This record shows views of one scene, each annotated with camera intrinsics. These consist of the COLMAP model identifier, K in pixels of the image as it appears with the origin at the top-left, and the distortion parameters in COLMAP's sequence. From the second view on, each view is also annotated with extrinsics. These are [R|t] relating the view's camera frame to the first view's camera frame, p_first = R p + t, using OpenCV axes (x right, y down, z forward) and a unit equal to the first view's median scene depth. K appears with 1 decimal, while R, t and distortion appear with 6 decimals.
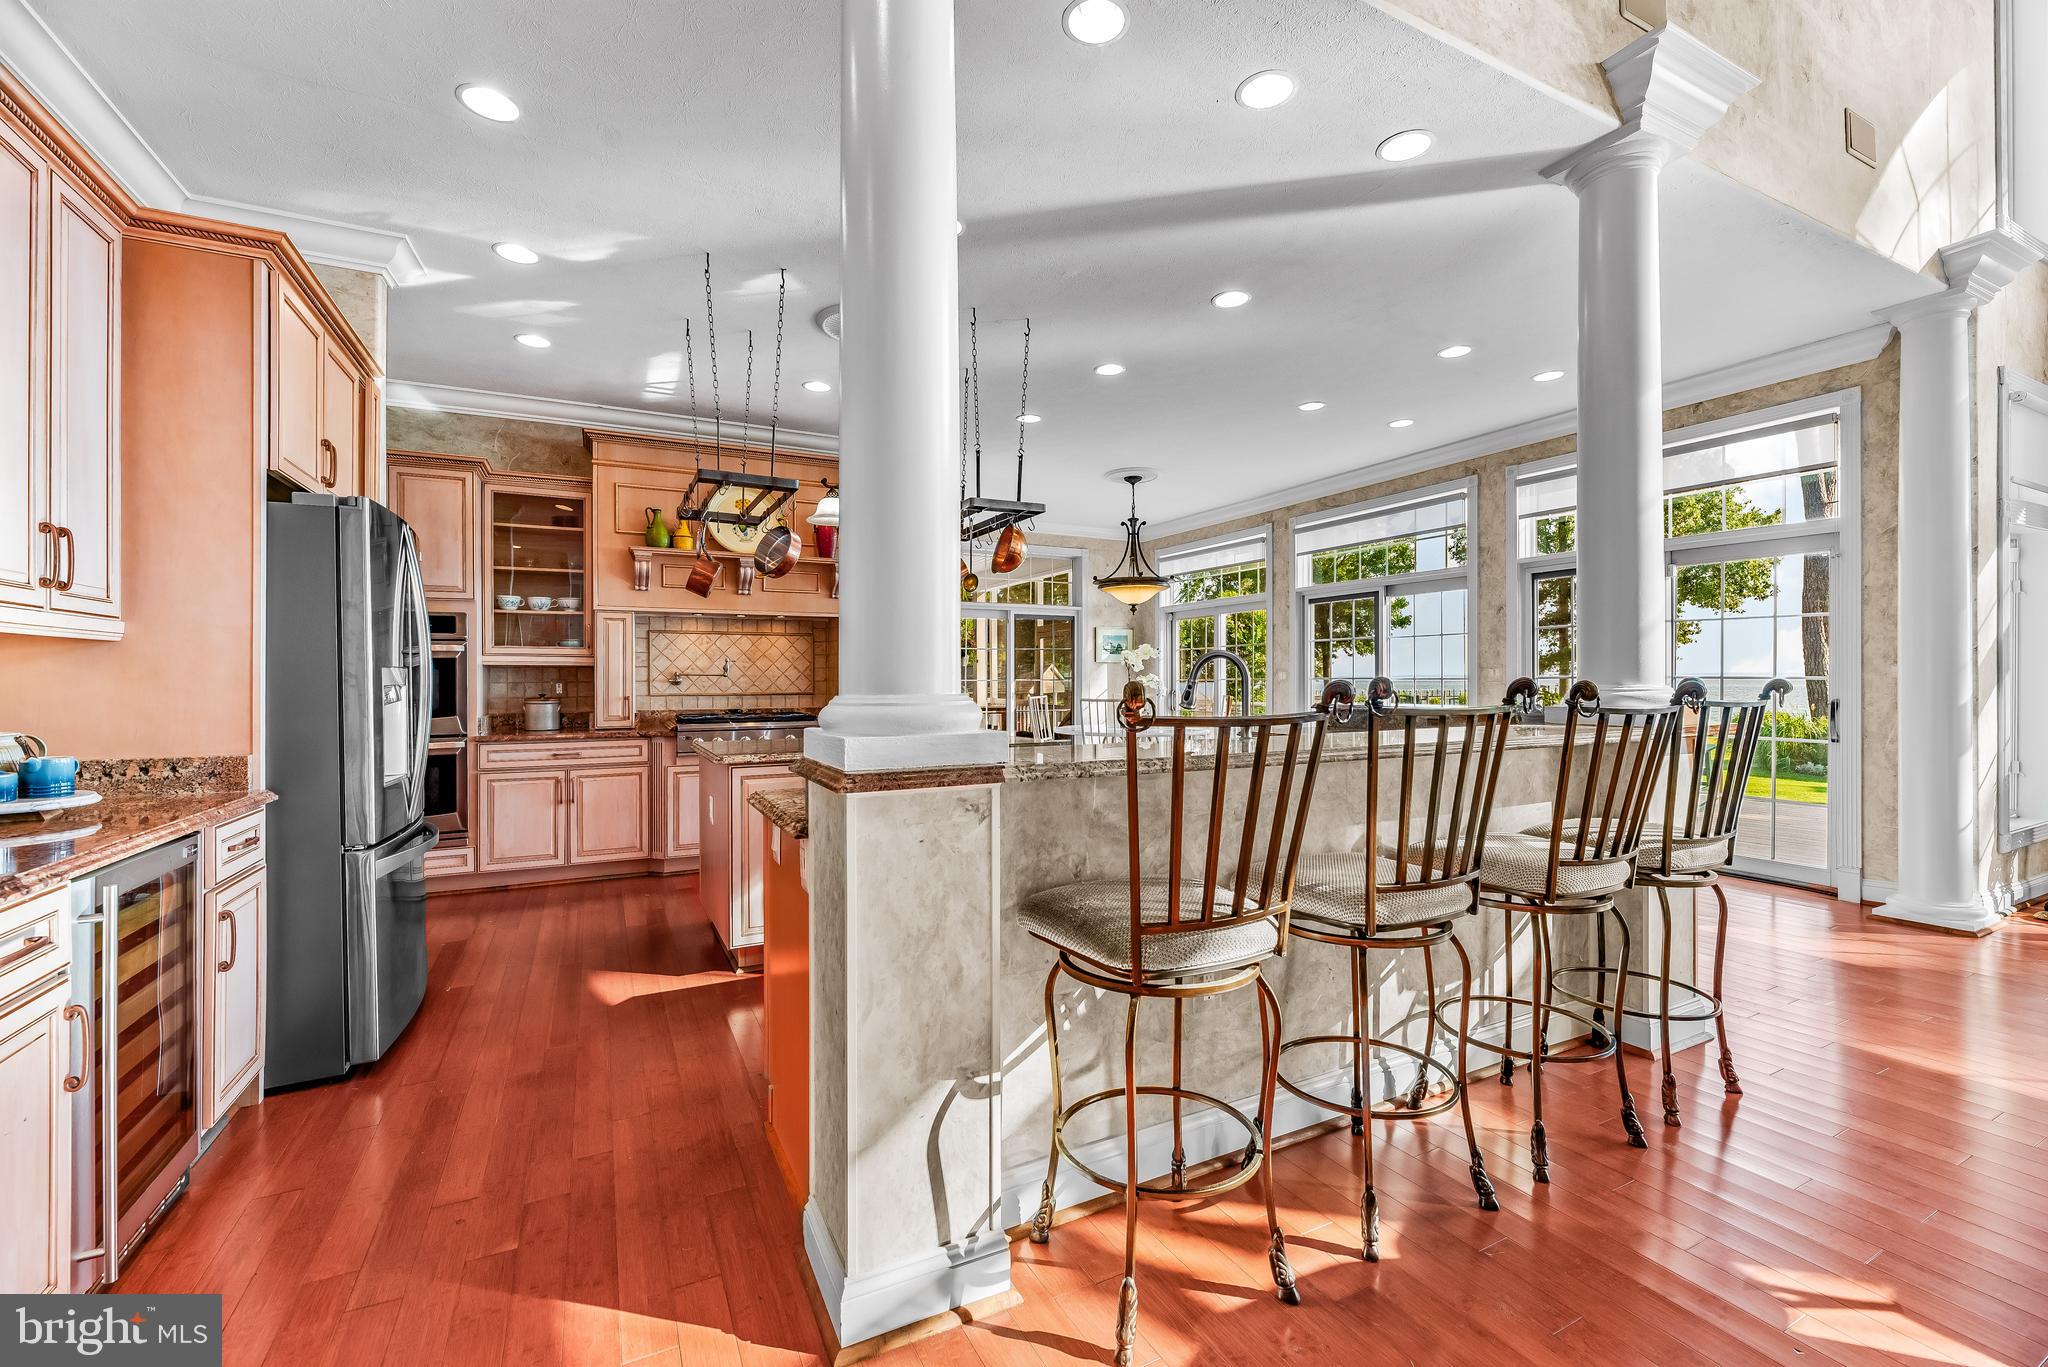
lens RADIAL K [[843.4, 0, 1026.1], [0, 843.4, 676.6], [0, 0, 1]] dist [-0.001129, -0.000319]
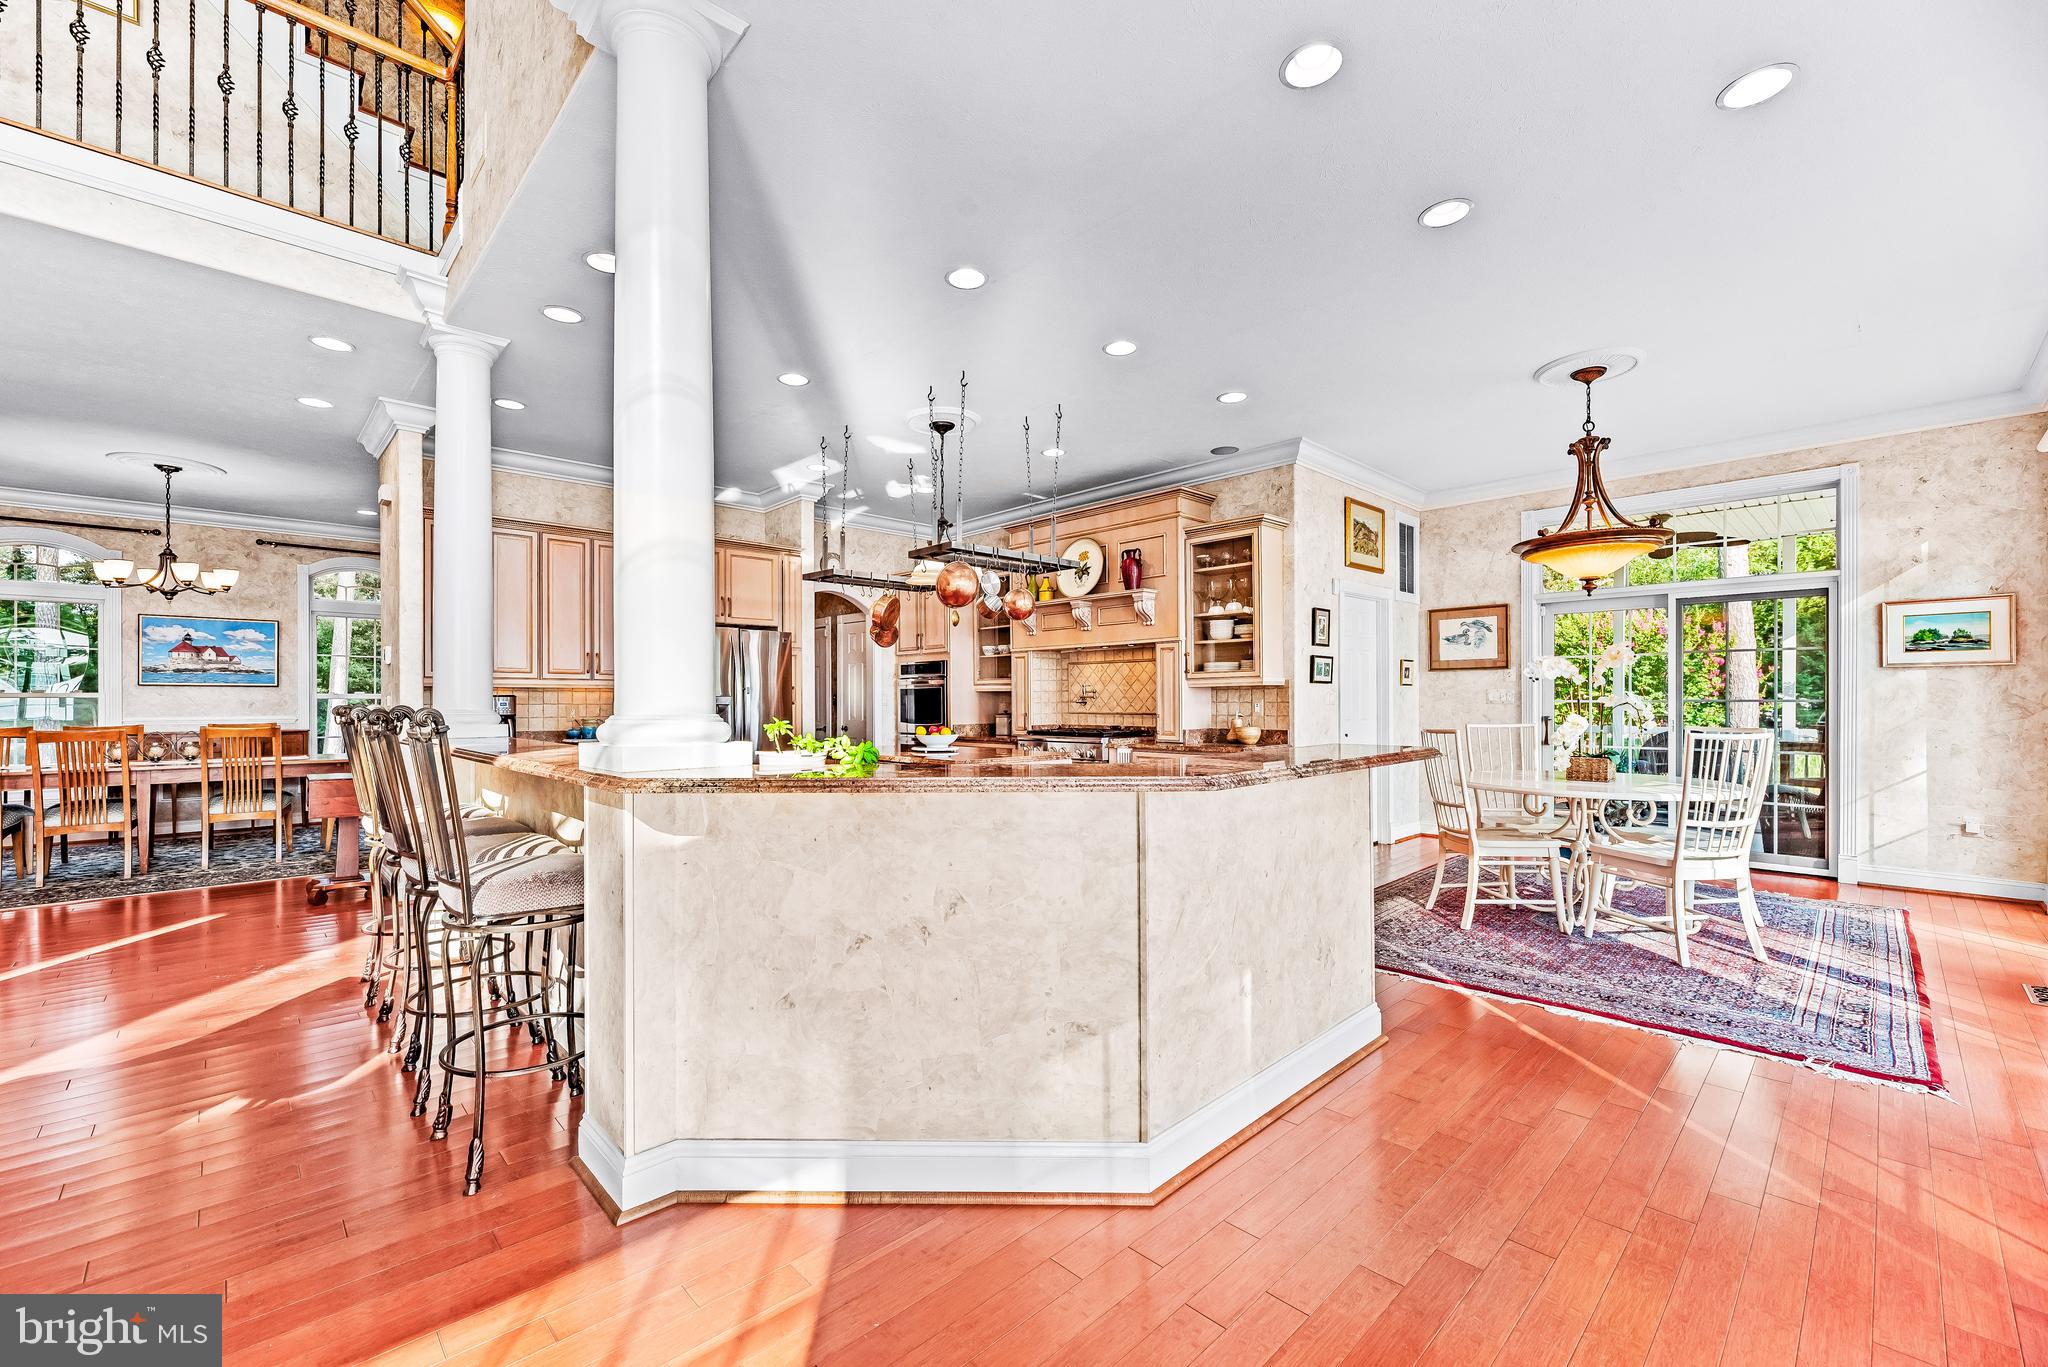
lens RADIAL K [[828.5, 0, 1017.2], [0, 828.5, 691.9], [0, 0, 1]] dist [-0.000199, -0.000037]
pose [[0.290751, -0.007996, -0.956765, 0.808682], [0.006529, 0.999958, -0.006373, -0.002477], [0.956776, -0.004394, 0.290791, 0.591801]]
